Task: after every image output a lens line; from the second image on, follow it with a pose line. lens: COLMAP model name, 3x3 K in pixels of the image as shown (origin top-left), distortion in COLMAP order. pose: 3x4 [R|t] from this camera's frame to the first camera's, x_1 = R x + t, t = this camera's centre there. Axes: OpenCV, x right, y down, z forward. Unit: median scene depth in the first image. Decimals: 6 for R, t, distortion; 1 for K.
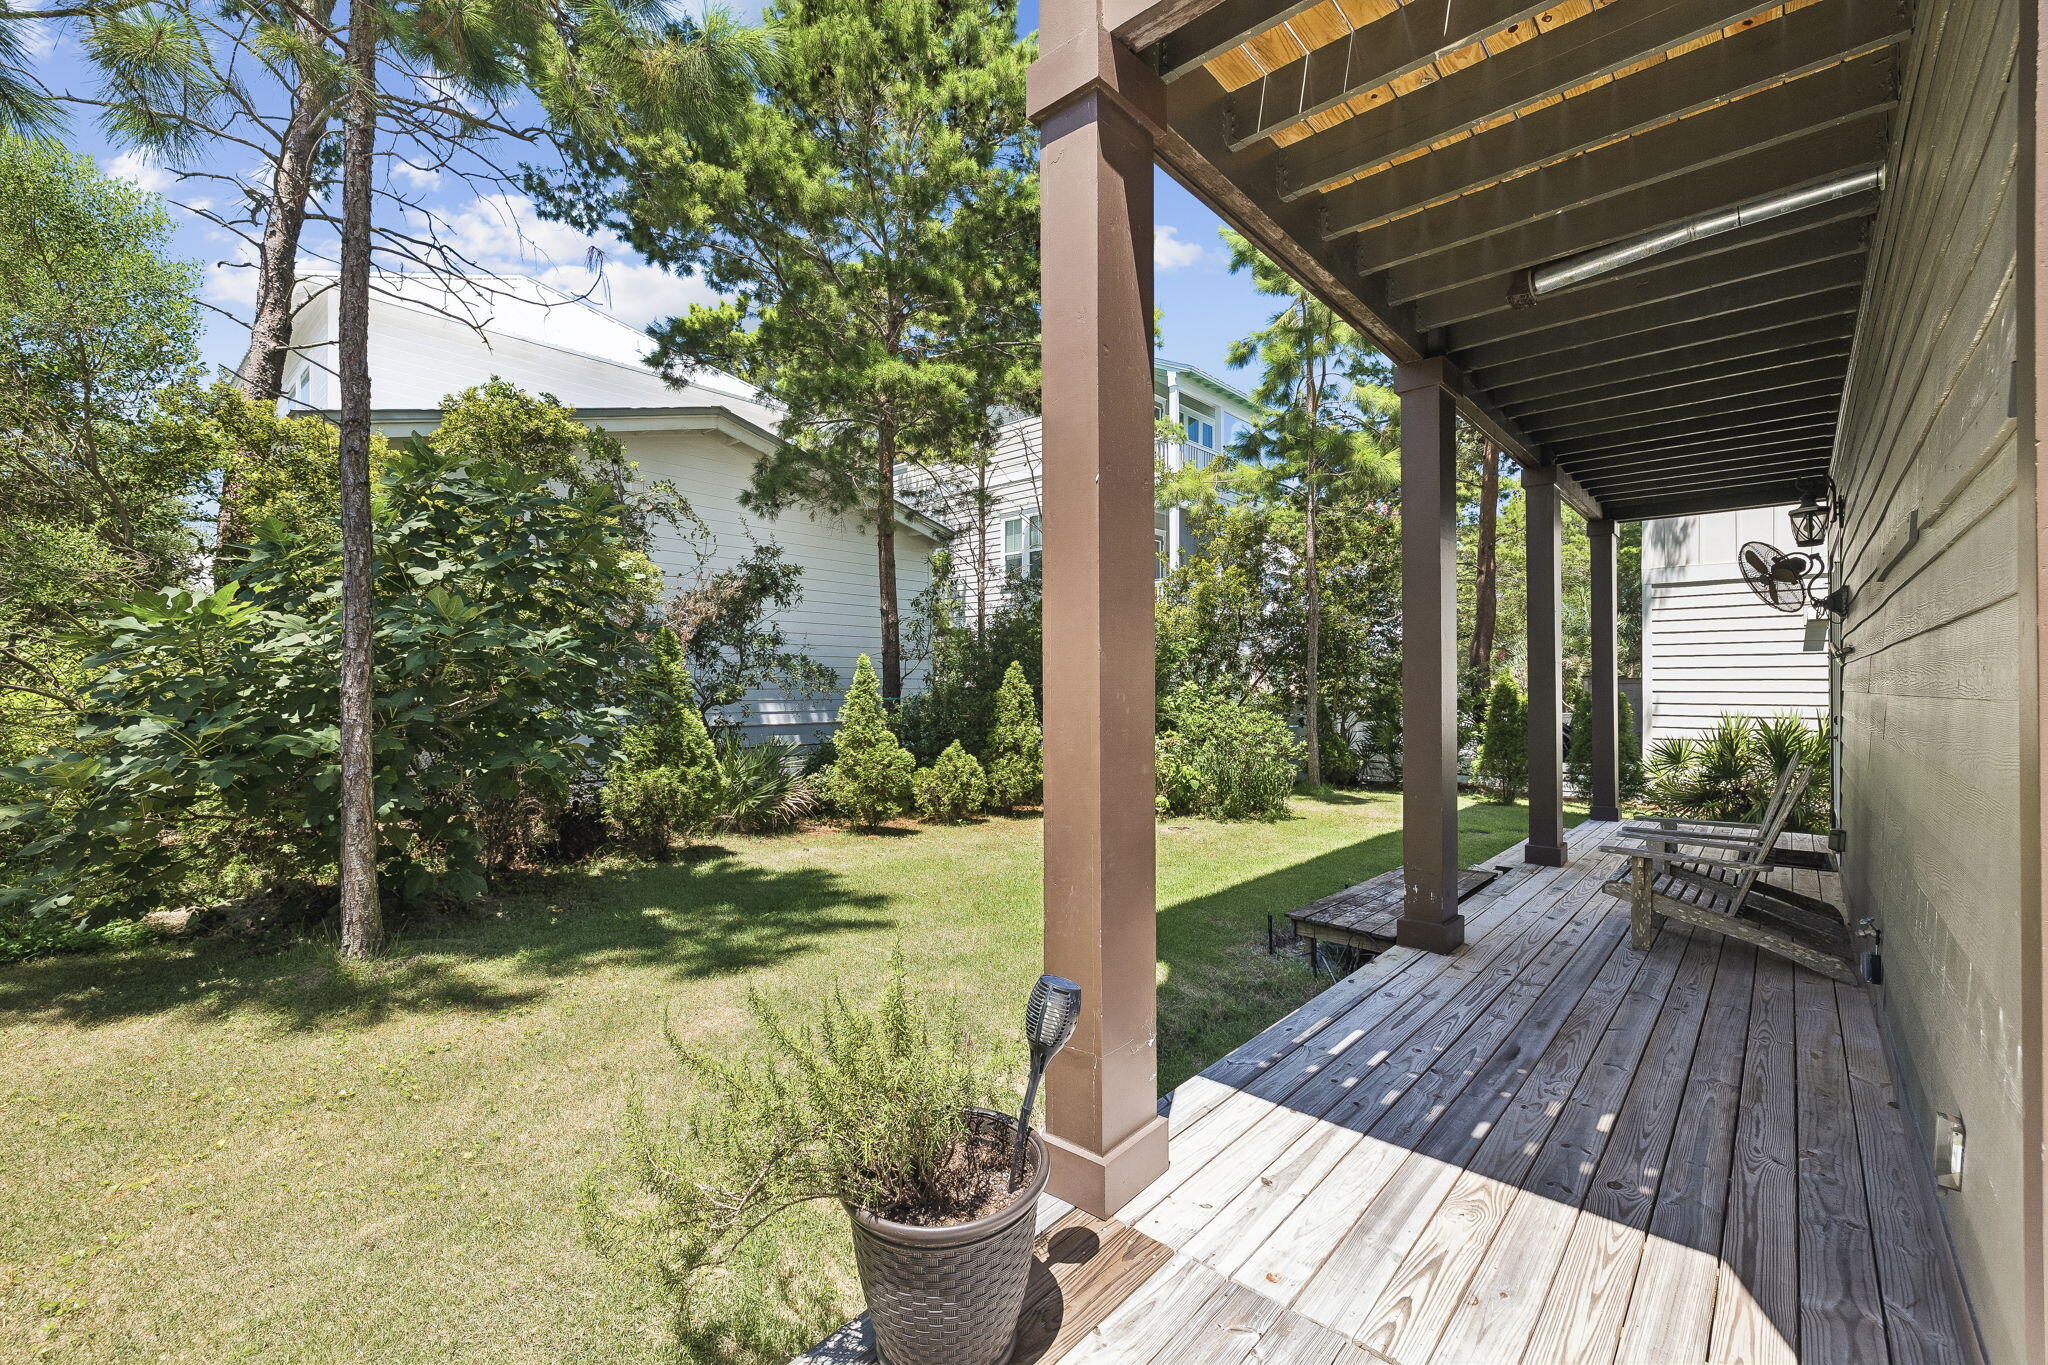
lens RADIAL K [[862.5, 0, 1024.0], [0, 862.5, 682.5], [0, 0, 1]] dist [0.006814, 0.000361]
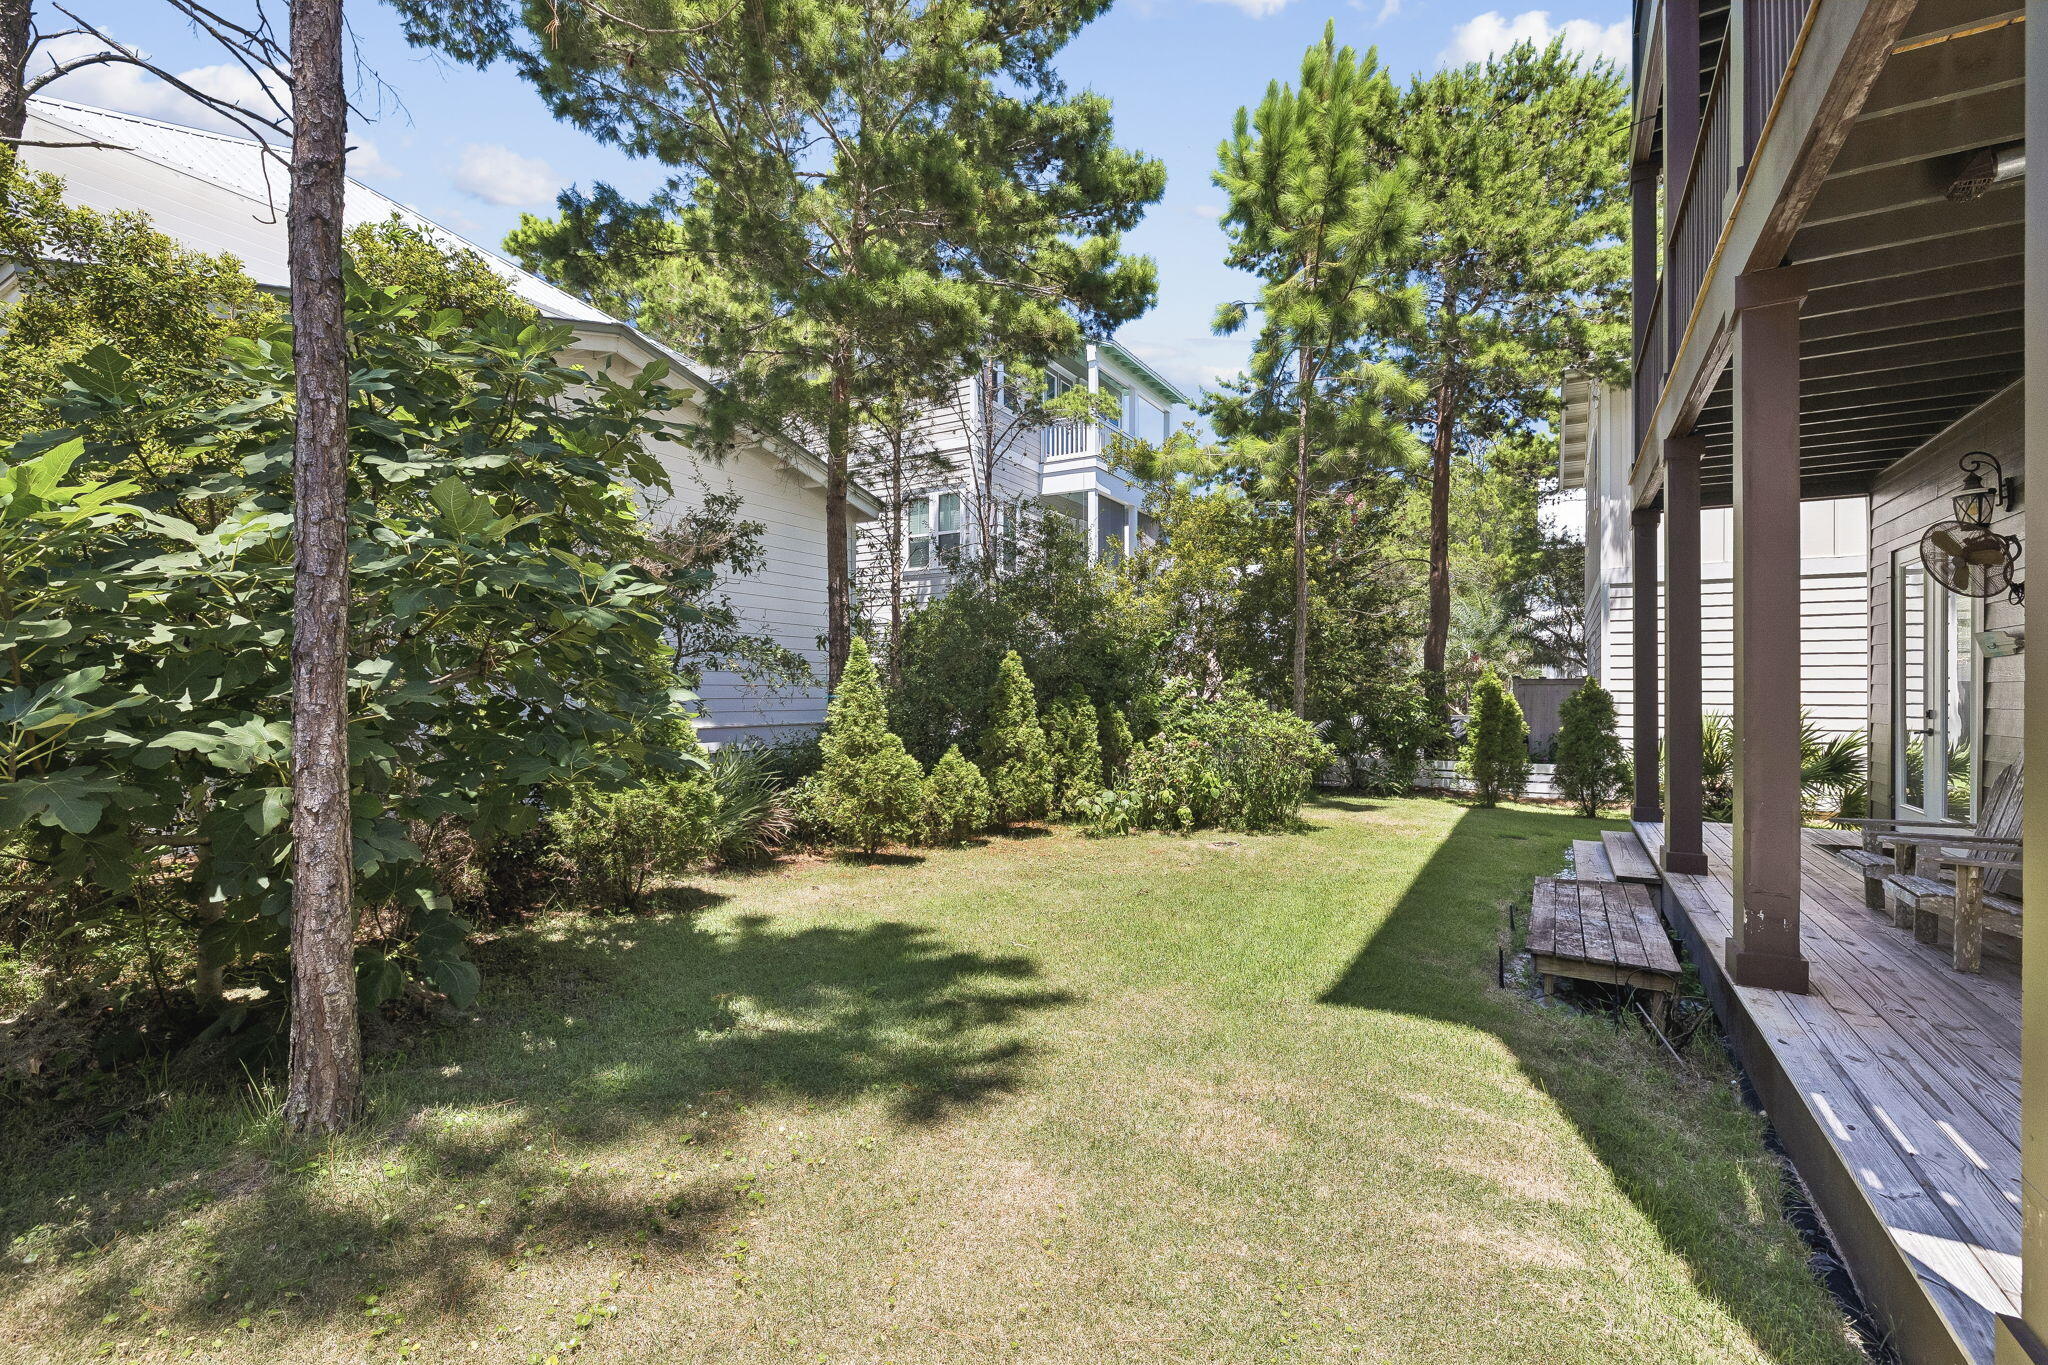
lens RADIAL K [[905.7, 0, 1024.0], [0, 905.7, 682.5], [0, 0, 1]] dist [0.000377, -0.000059]
pose [[0.978824, 0.005928, 0.204617, -0.209047], [-0.004634, 0.999966, -0.006802, 0.014703], [-0.204651, 0.005709, 0.978818, 0.157109]]
